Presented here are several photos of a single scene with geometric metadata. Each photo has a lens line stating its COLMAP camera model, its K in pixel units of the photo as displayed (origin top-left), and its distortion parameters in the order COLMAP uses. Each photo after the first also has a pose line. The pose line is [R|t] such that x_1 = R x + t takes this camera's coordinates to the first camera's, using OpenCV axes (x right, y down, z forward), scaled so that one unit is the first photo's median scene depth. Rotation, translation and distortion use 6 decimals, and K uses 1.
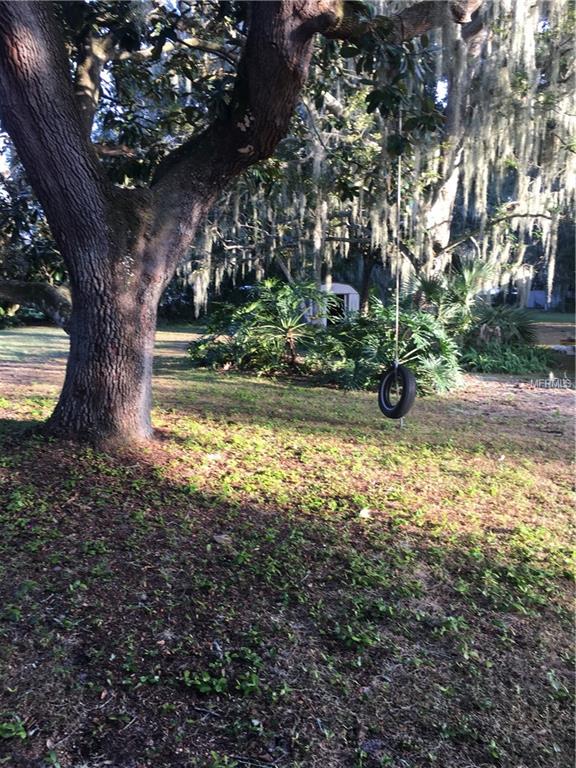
lens RADIAL K [[659.2, 0, 288.1], [0, 659.2, 384.5], [0, 0, 1]] dist [0.065064, -0.090553]
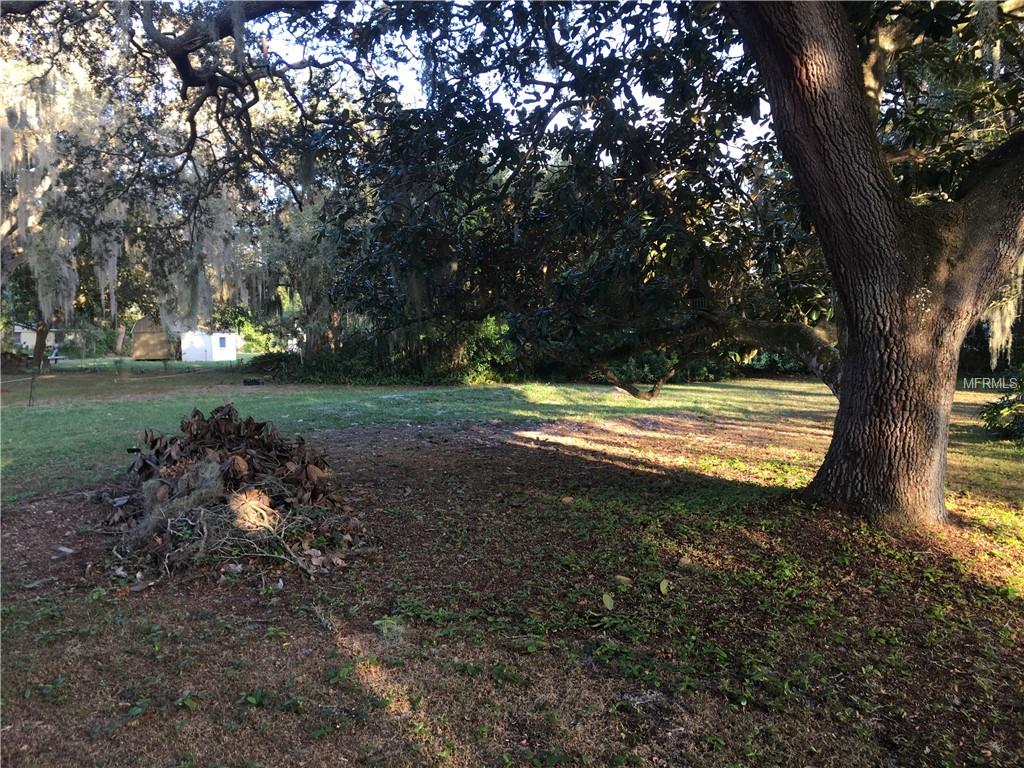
lens RADIAL K [[878.9, 0, 493.1], [0, 878.9, 370.4], [0, 0, 1]] dist [0.065064, -0.090553]
pose [[0.802797, 0.015925, -0.596040, -0.018668], [-0.074845, 0.994428, -0.074238, 0.024384], [0.591537, 0.104209, 0.799515, -0.154311]]
